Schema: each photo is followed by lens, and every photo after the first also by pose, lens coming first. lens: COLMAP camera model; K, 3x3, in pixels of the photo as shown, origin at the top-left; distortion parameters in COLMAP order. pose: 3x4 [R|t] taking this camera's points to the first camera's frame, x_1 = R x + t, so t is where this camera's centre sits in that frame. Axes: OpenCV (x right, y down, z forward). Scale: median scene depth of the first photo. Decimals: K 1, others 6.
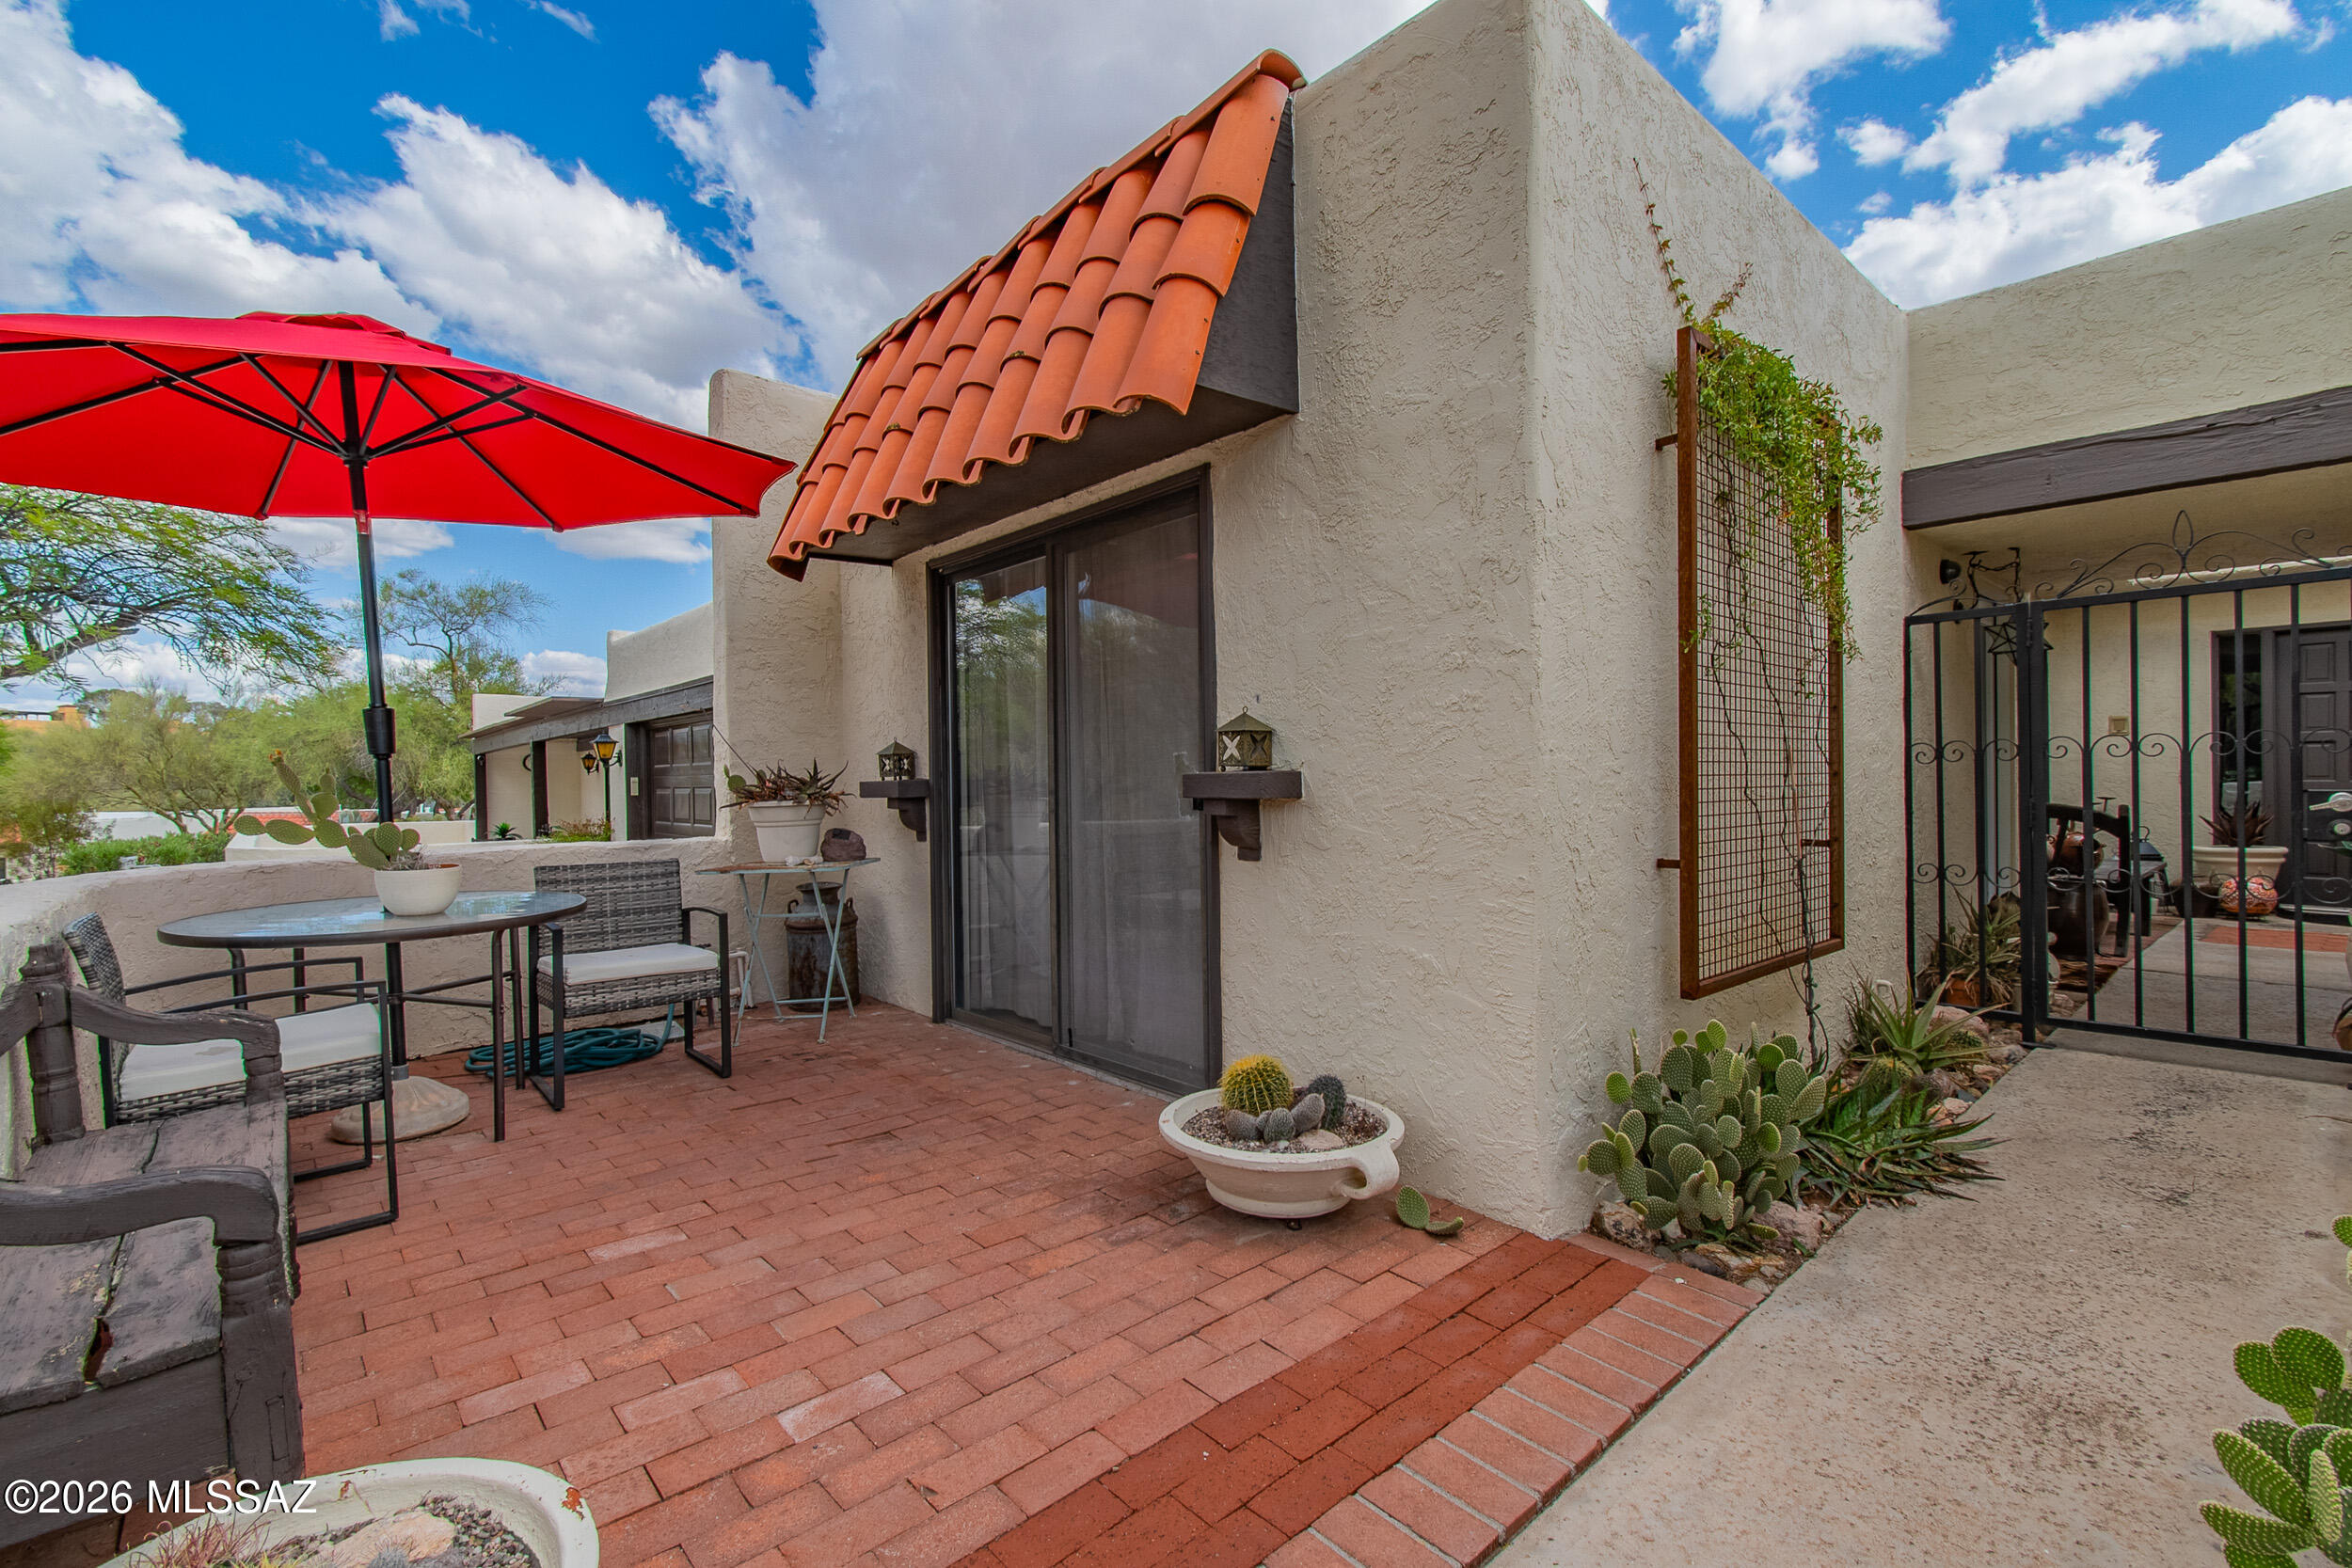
lens RADIAL K [[1039.8, 0, 1180.9], [0, 1039.8, 788.7], [0, 0, 1]] dist [-0.011055, -0.000206]
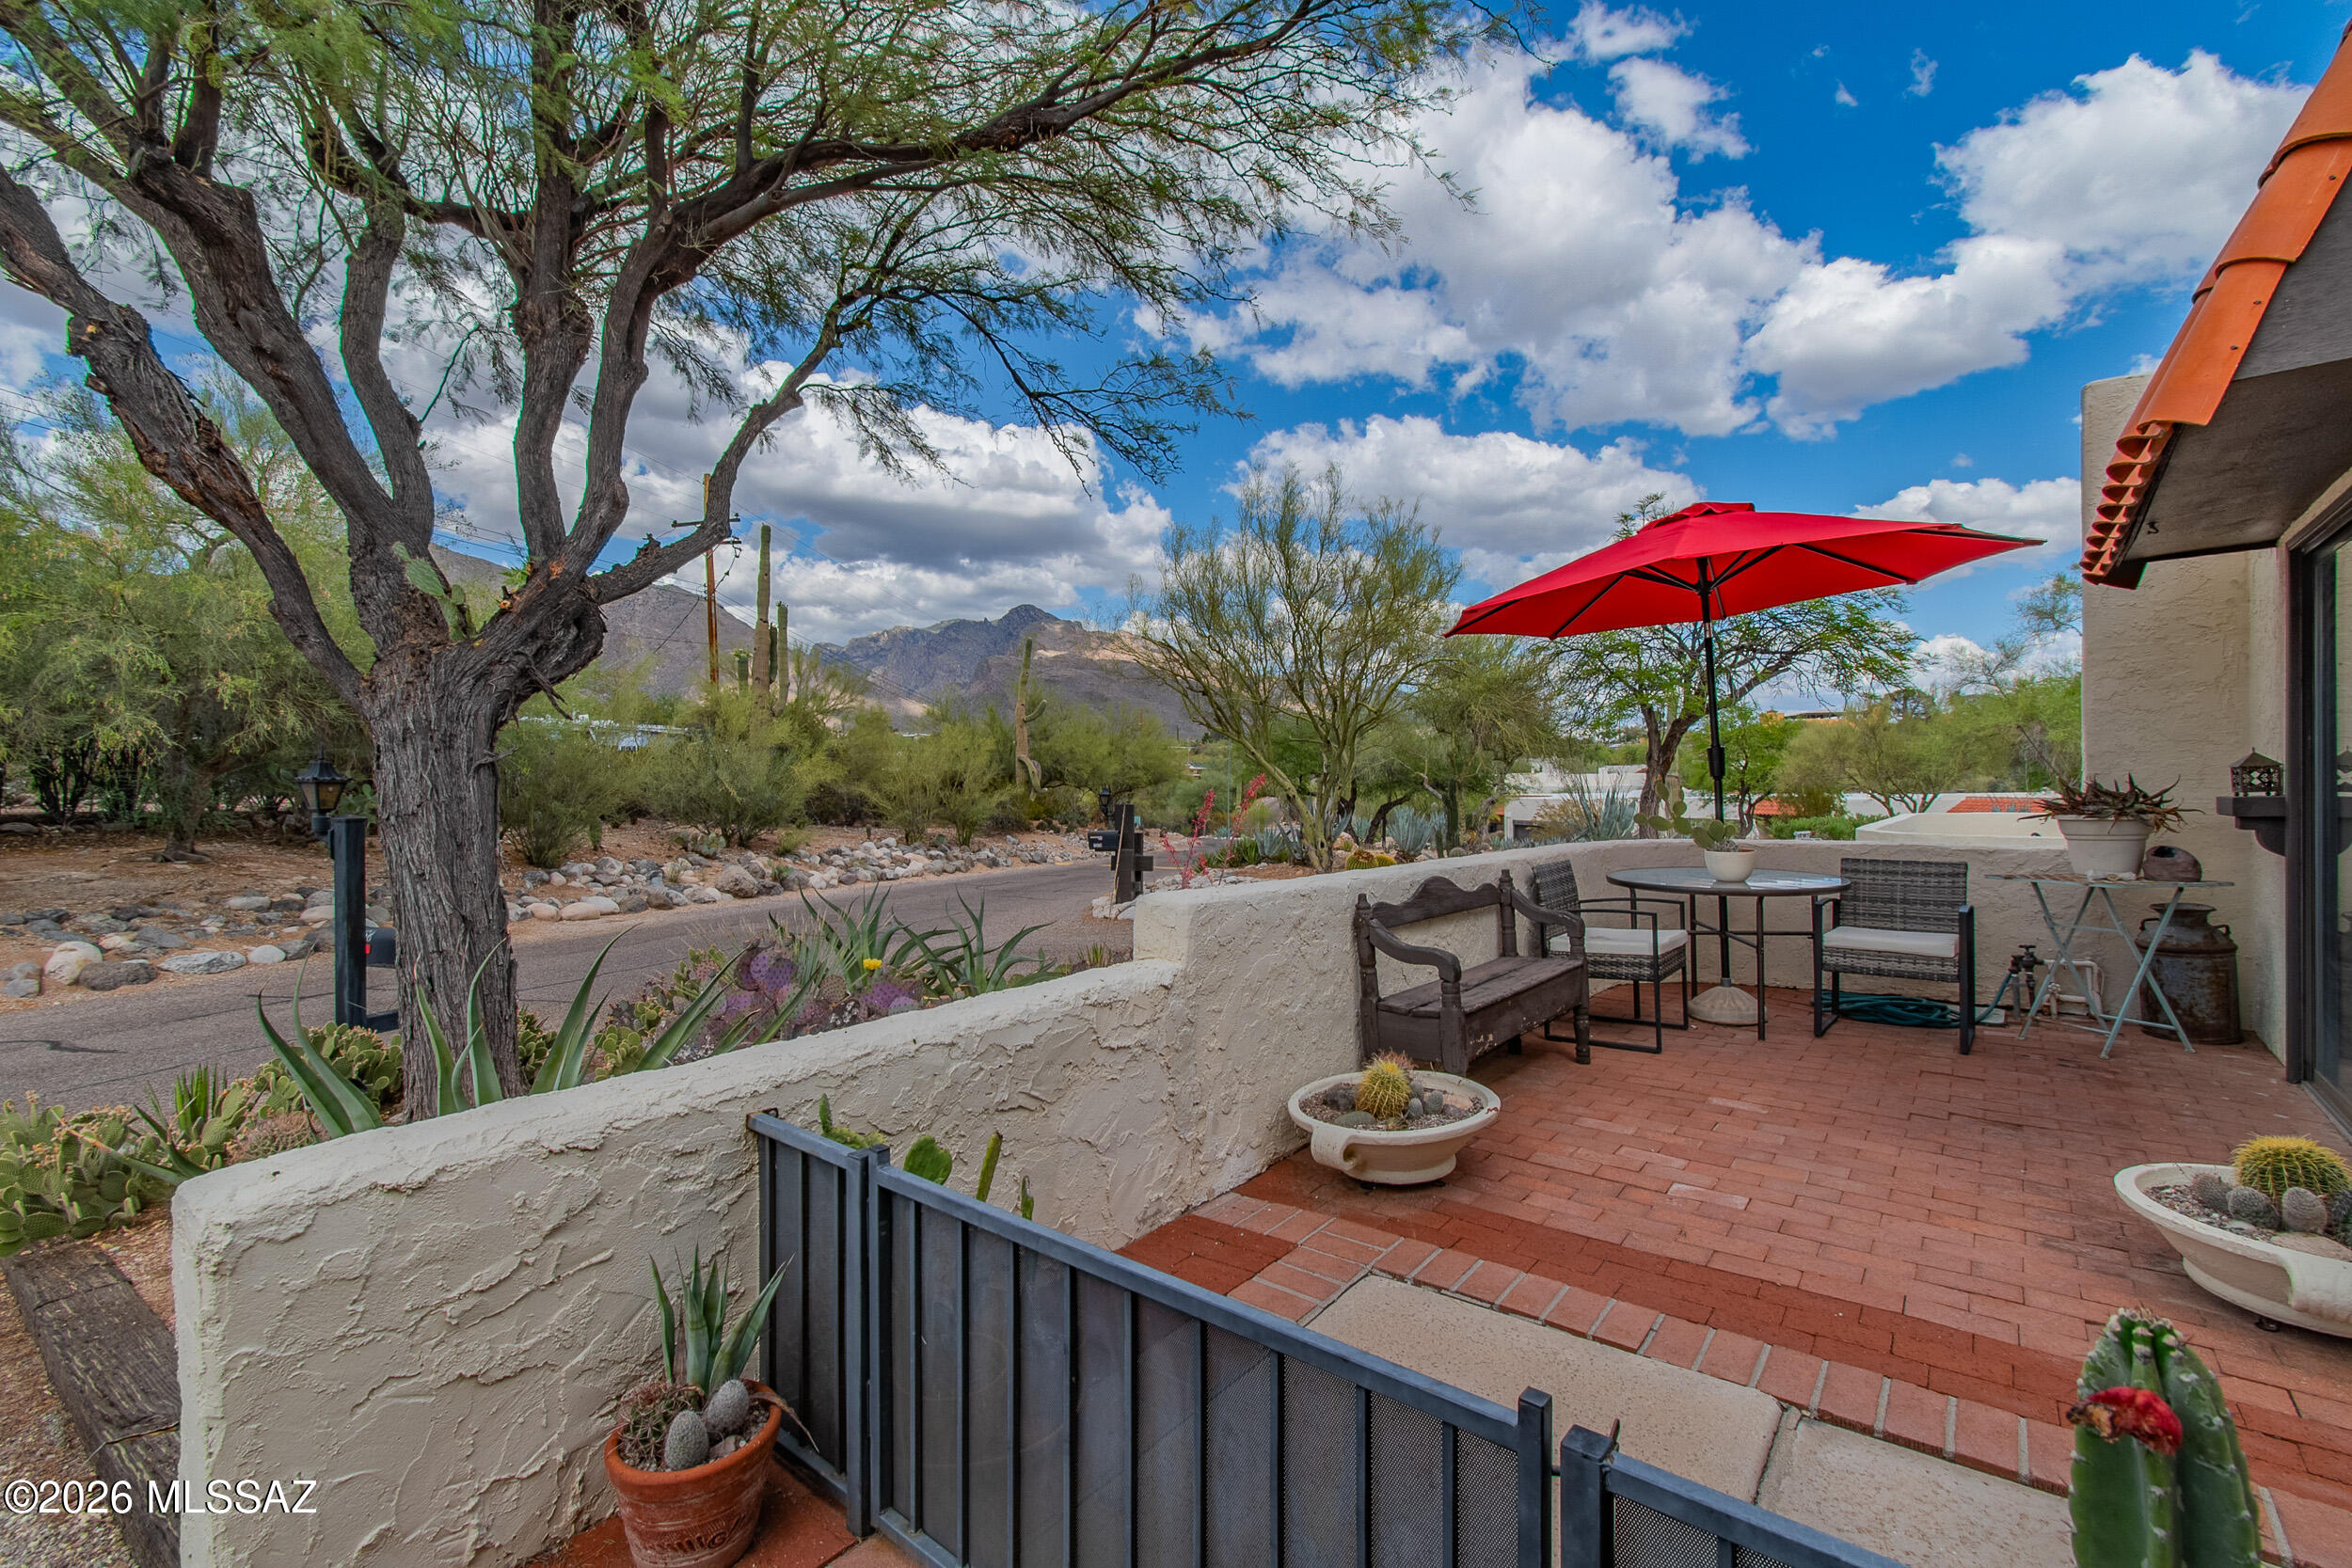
lens RADIAL K [[1039.8, 0, 1180.0], [0, 1039.8, 786.2], [0, 0, 1]] dist [-0.011055, -0.000206]
pose [[0.148200, 0.014434, -0.988852, 0.771902], [-0.004853, 0.999892, 0.013868, -0.041797], [0.988945, 0.002744, 0.148254, -0.037742]]
